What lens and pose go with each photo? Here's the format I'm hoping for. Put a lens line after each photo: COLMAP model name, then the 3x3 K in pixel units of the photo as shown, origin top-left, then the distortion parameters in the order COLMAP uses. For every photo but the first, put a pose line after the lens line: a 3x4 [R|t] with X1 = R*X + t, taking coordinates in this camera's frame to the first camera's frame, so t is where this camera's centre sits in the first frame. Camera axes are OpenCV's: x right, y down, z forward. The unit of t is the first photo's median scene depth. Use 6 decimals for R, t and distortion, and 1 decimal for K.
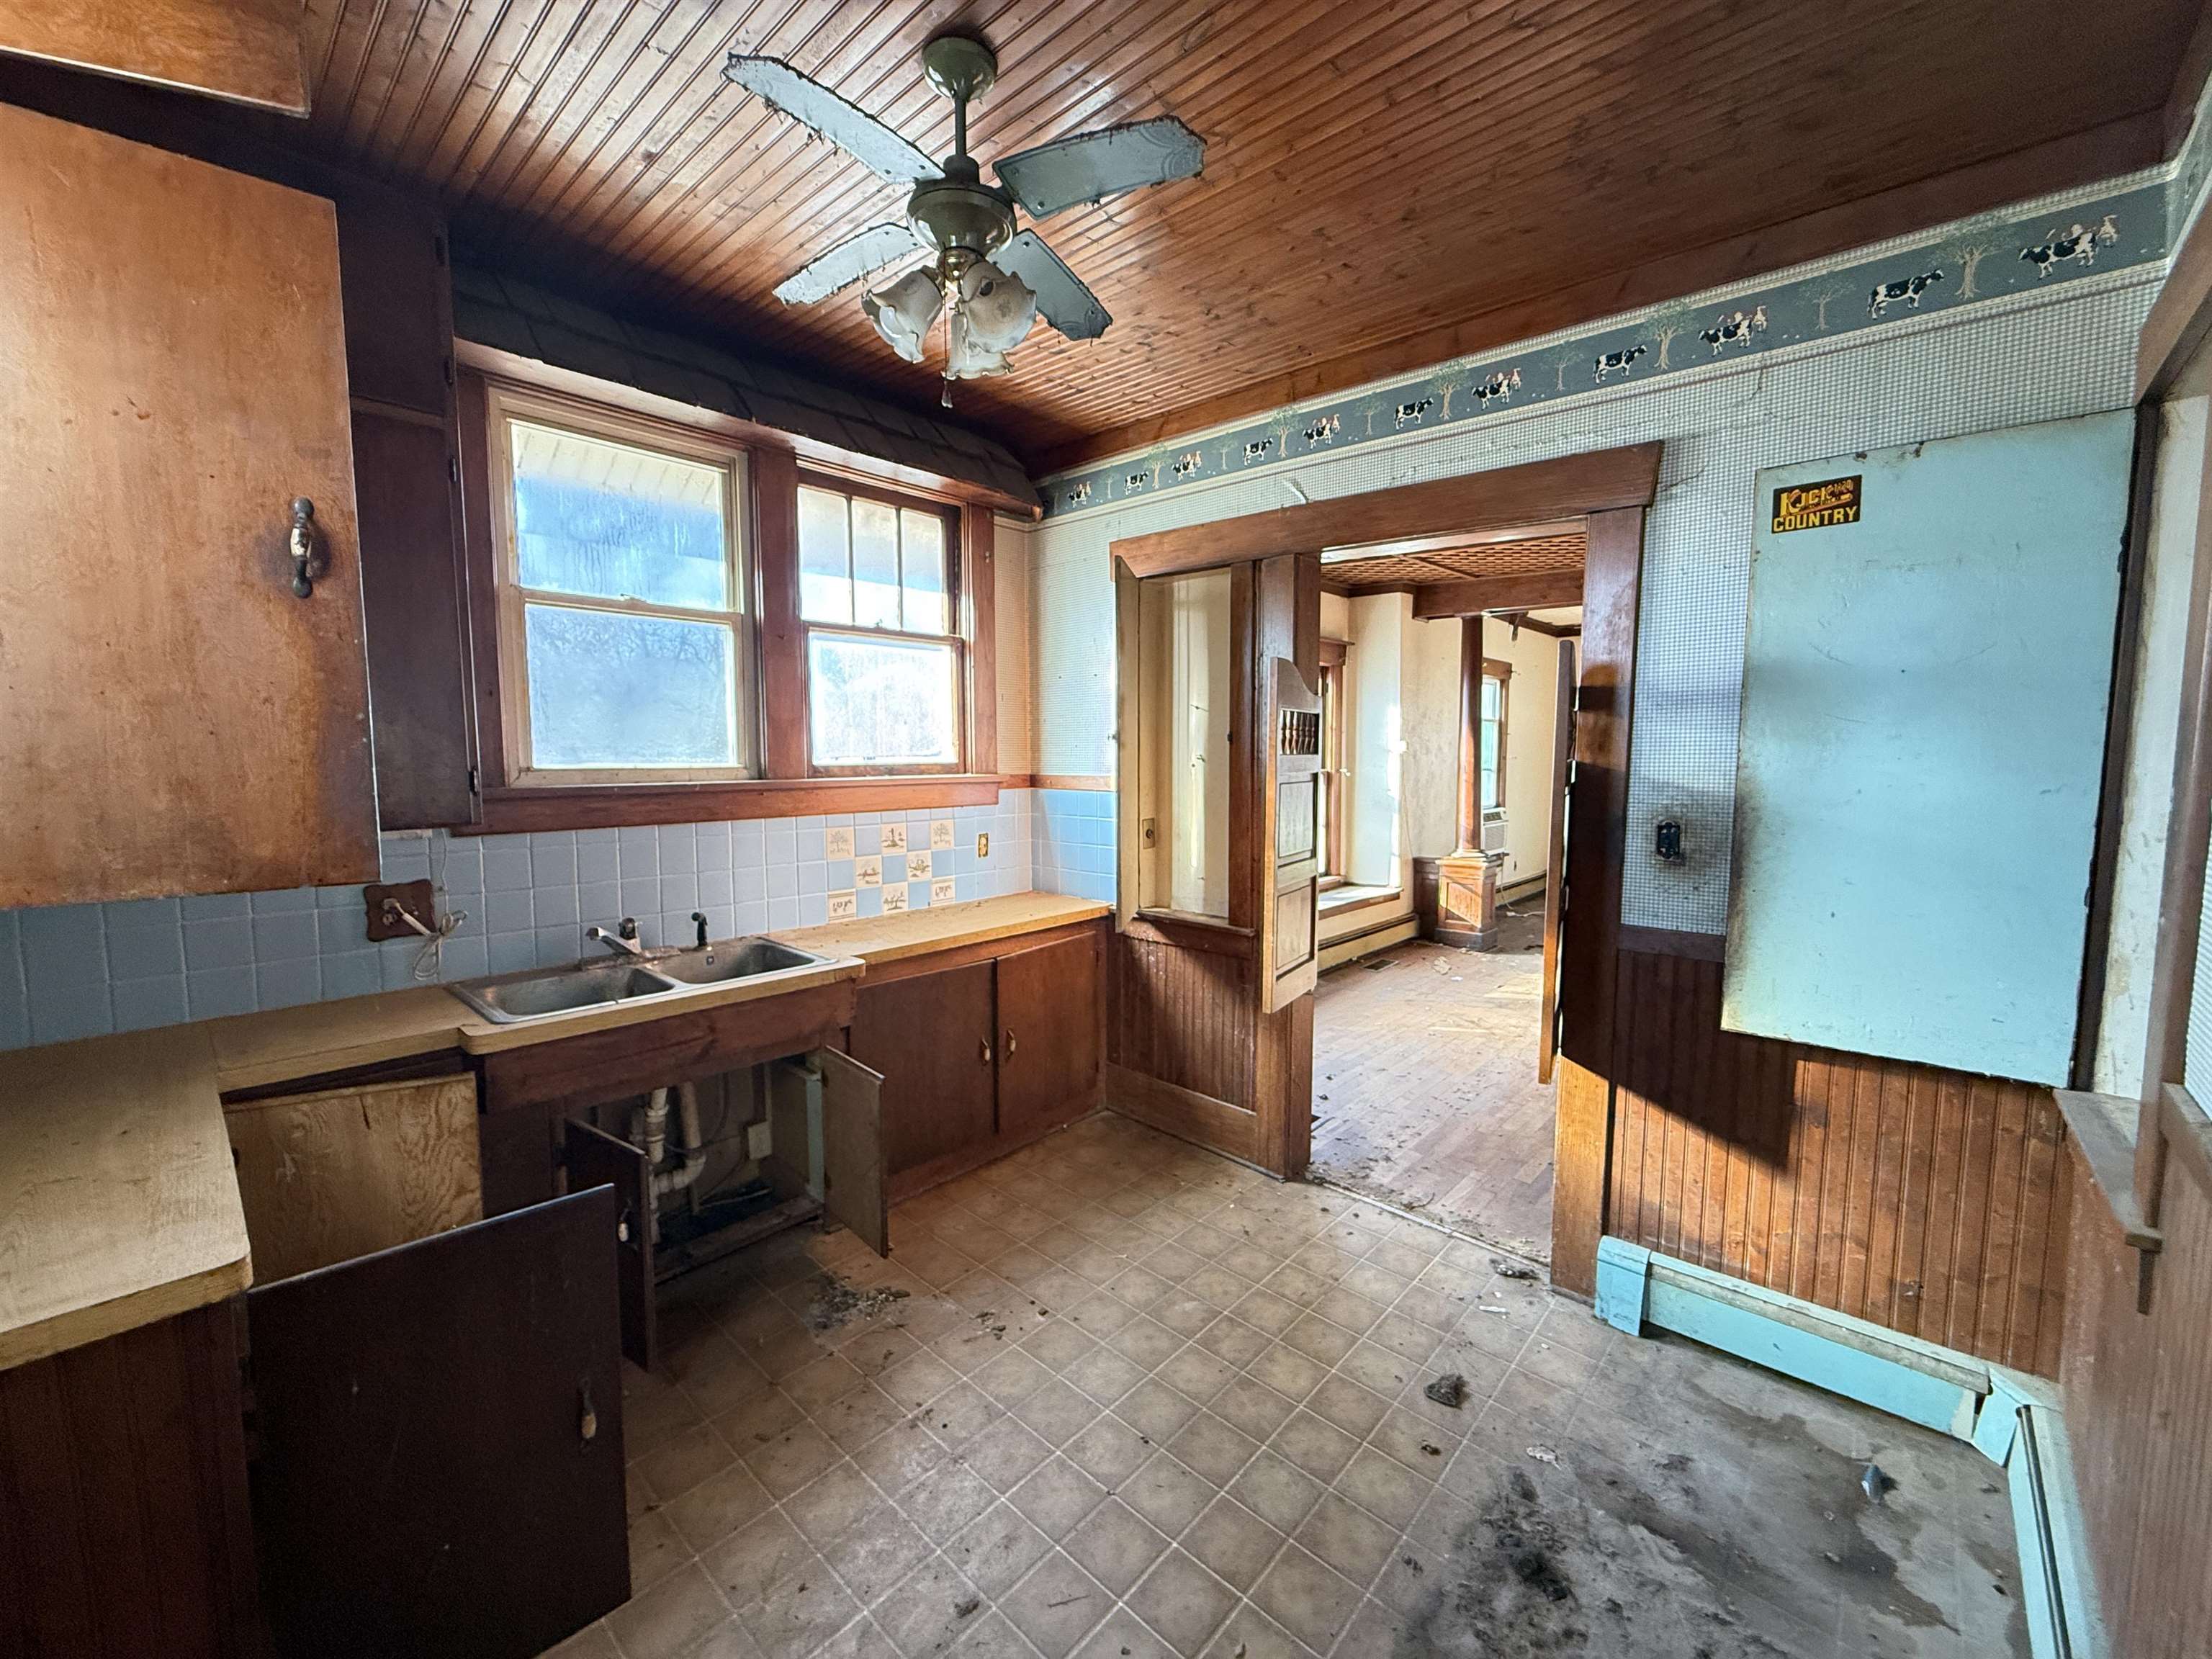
lens RADIAL K [[883.6, 0, 1100.6], [0, 883.6, 825.0], [0, 0, 1]] dist [0.004809, -0.000220]
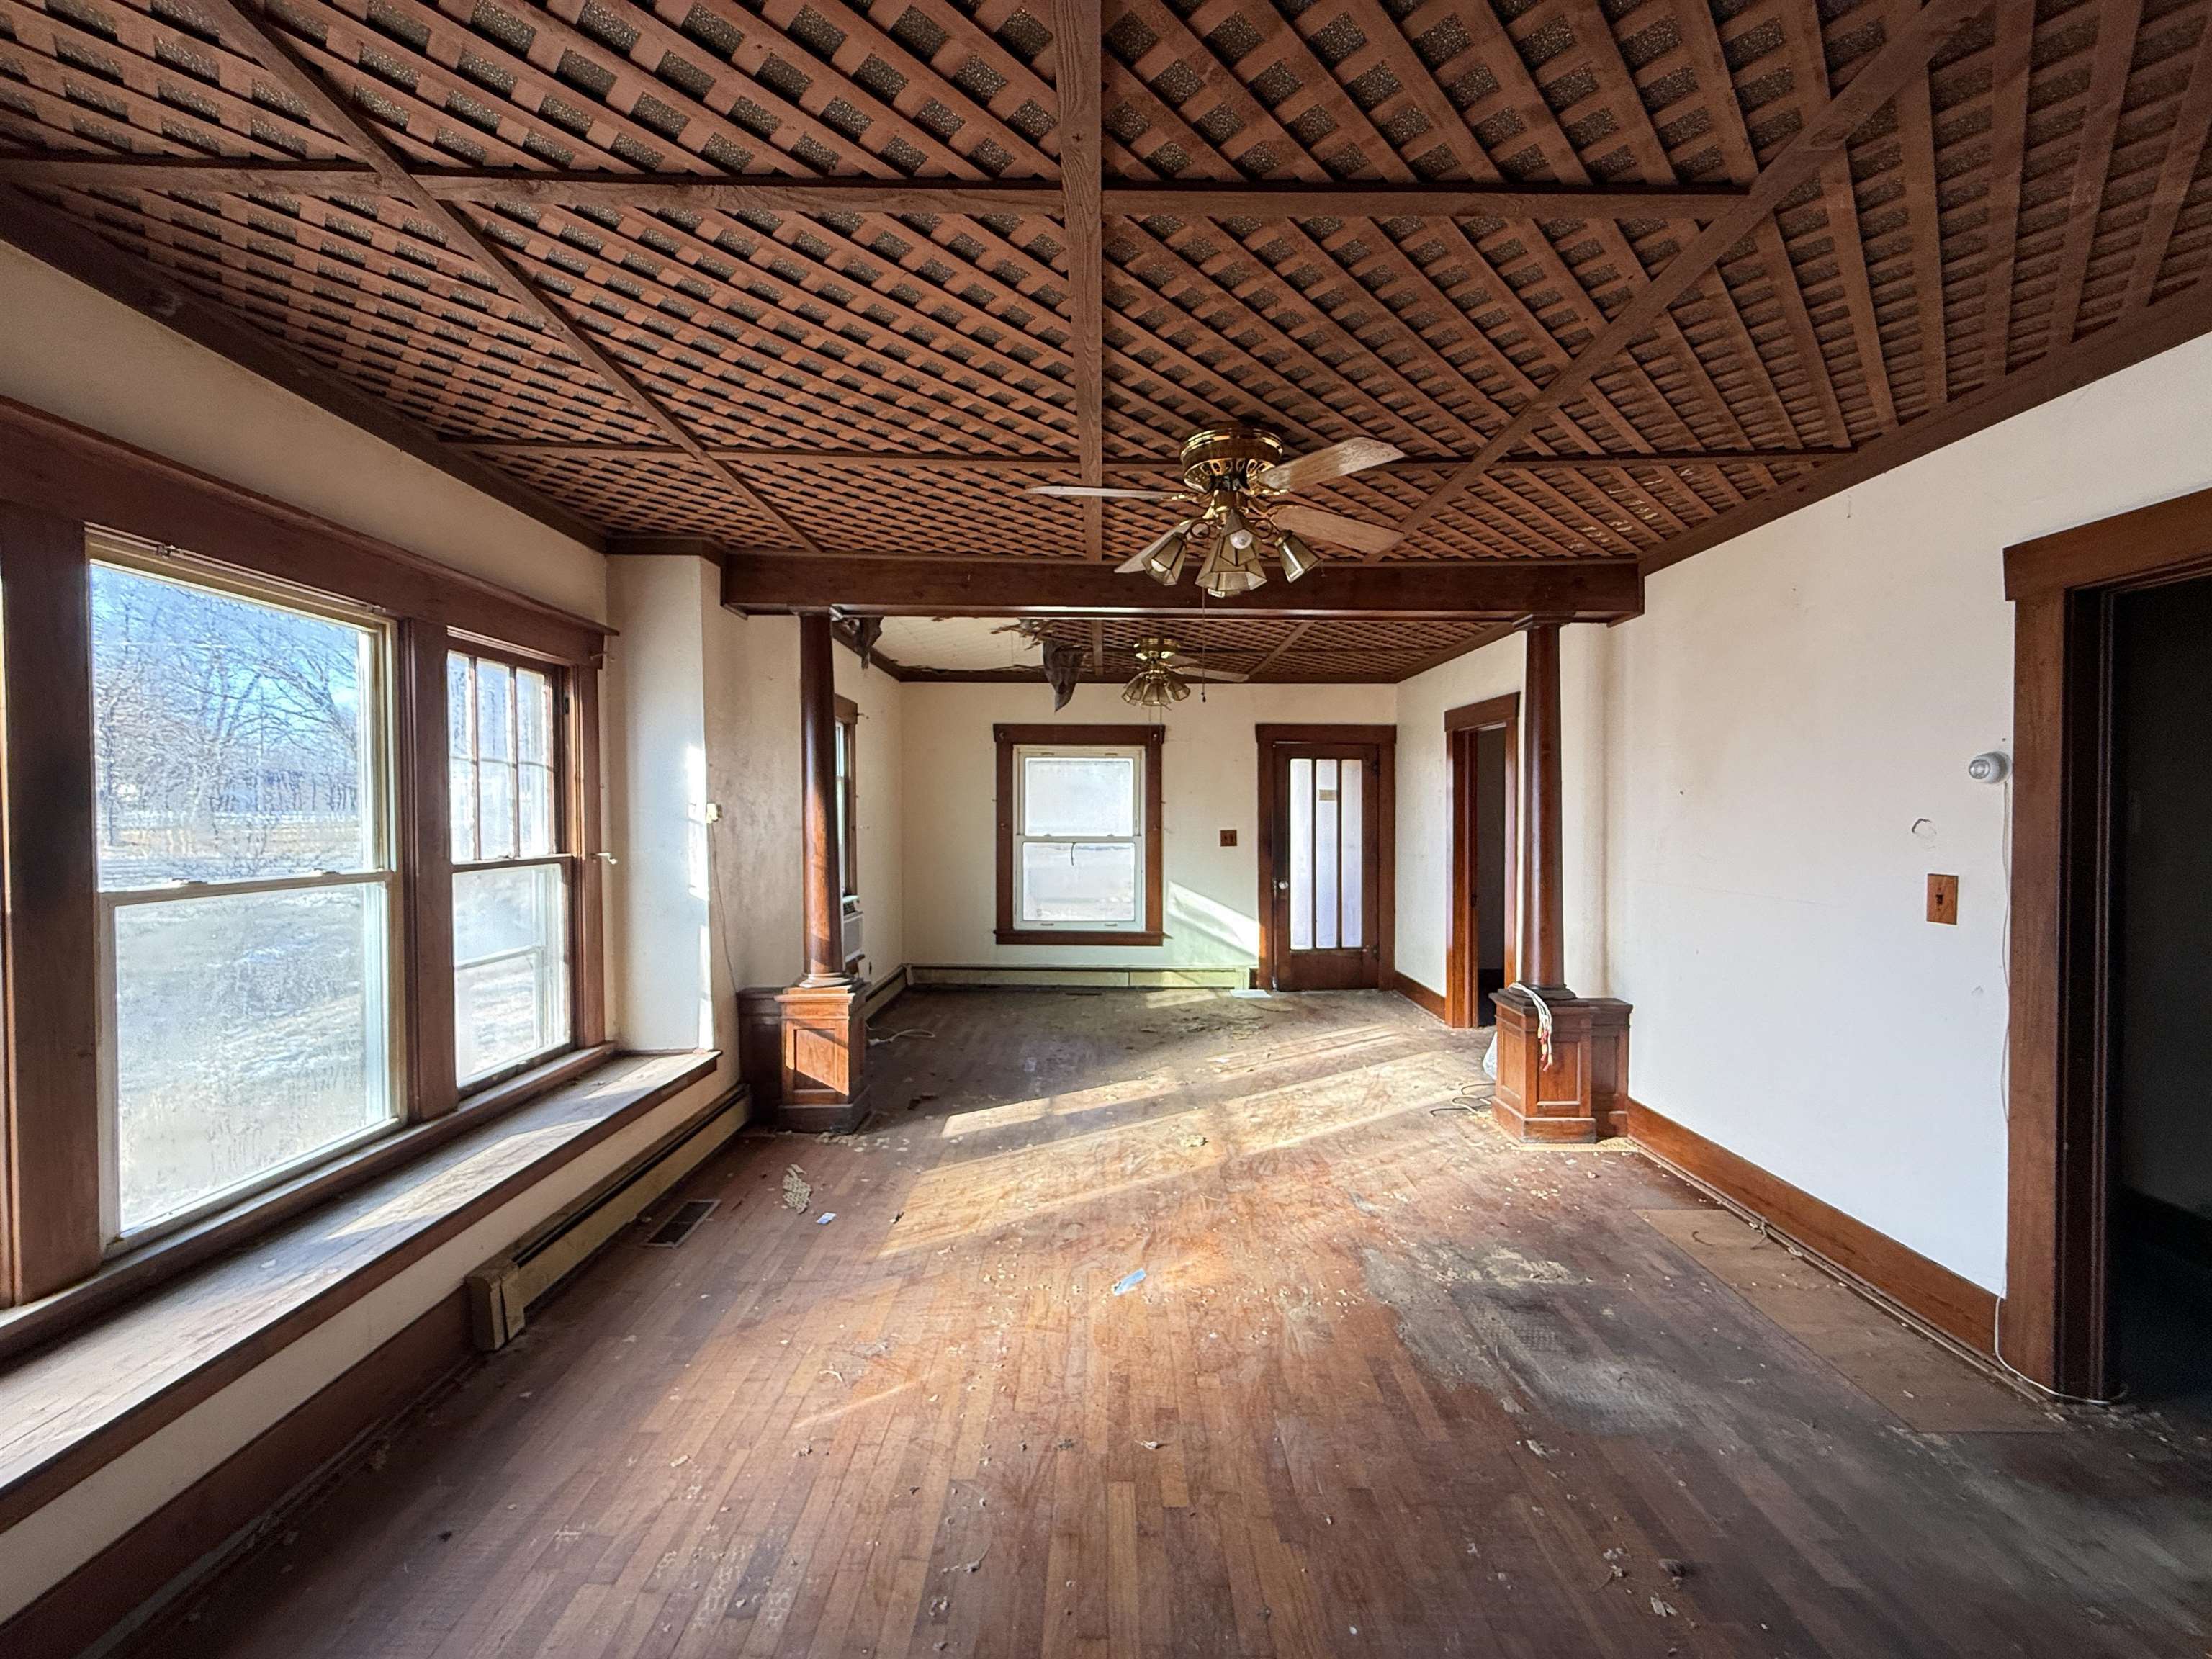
lens RADIAL K [[883.6, 0, 1100.6], [0, 883.6, 825.0], [0, 0, 1]] dist [0.004809, -0.000220]
pose [[0.738140, -0.008260, 0.674597, 0.328241], [0.058008, 0.996999, -0.051264, -0.083621], [-0.672149, 0.076972, 0.736404, 0.954680]]
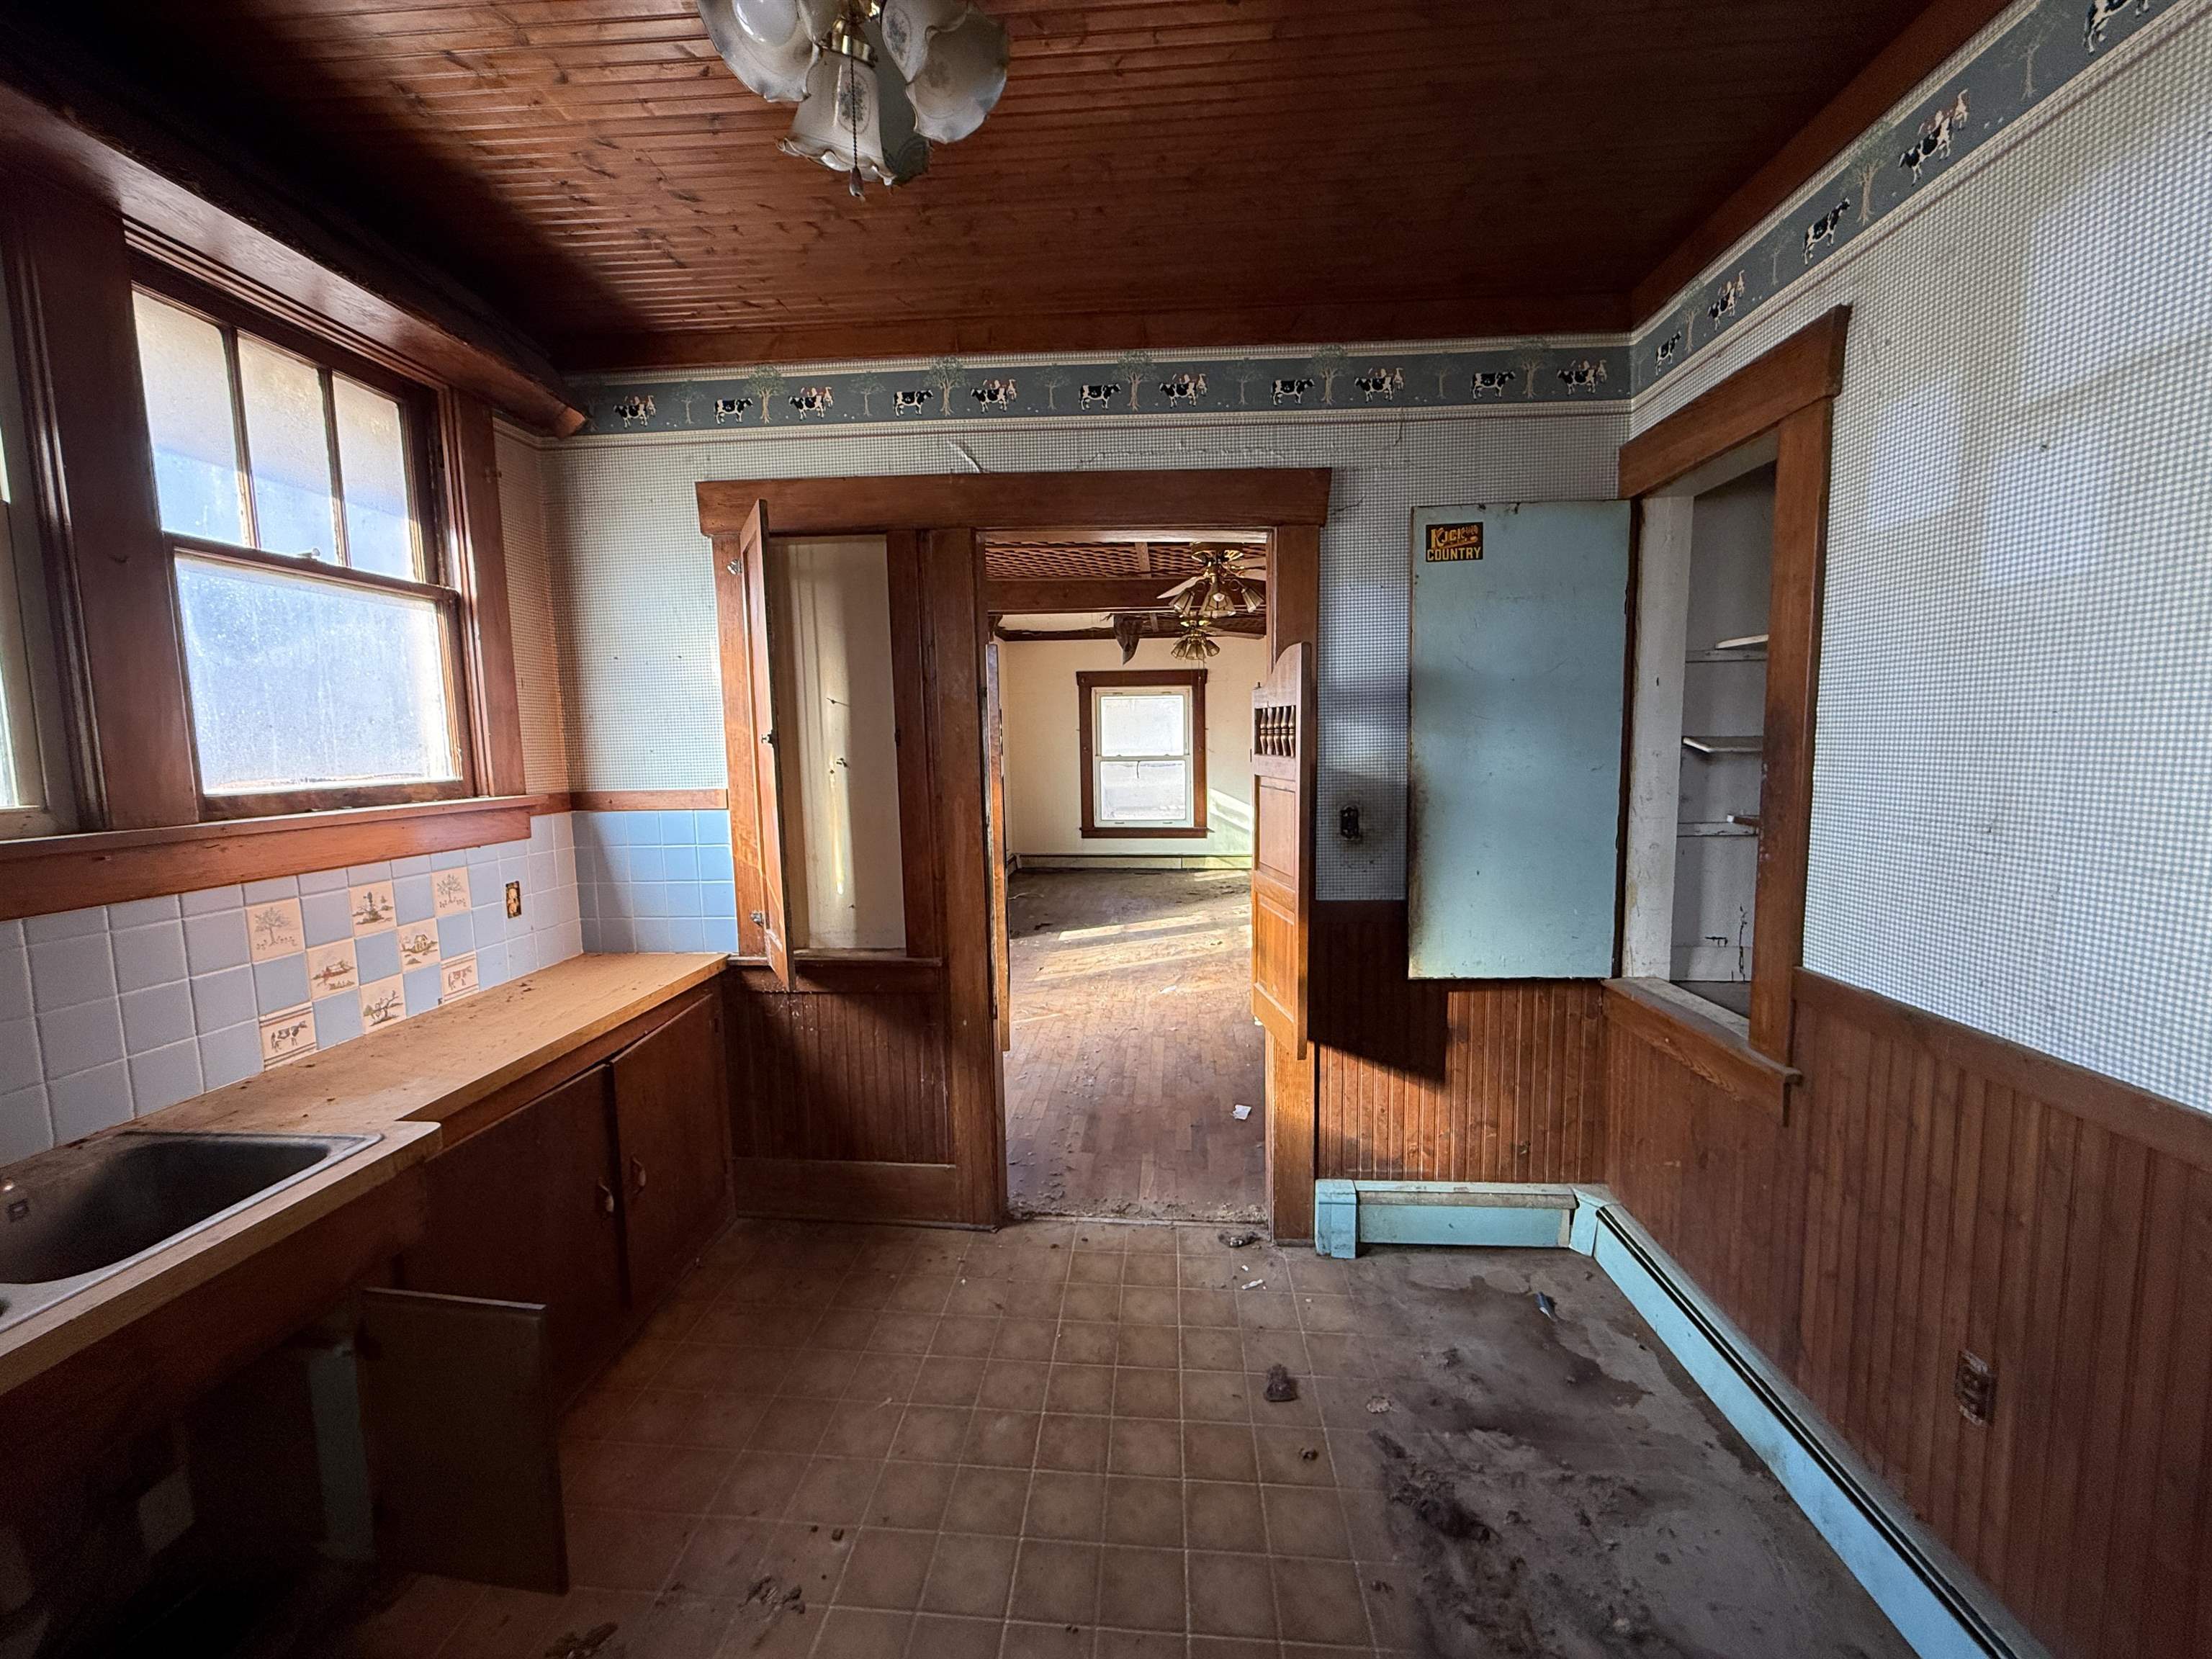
lens RADIAL K [[883.6, 0, 1100.6], [0, 883.6, 825.0], [0, 0, 1]] dist [0.004809, -0.000220]
pose [[0.787877, -0.075248, 0.611218, -0.259546], [0.071749, 0.996964, 0.030252, -0.031144], [-0.611639, 0.020020, 0.790884, 0.247003]]
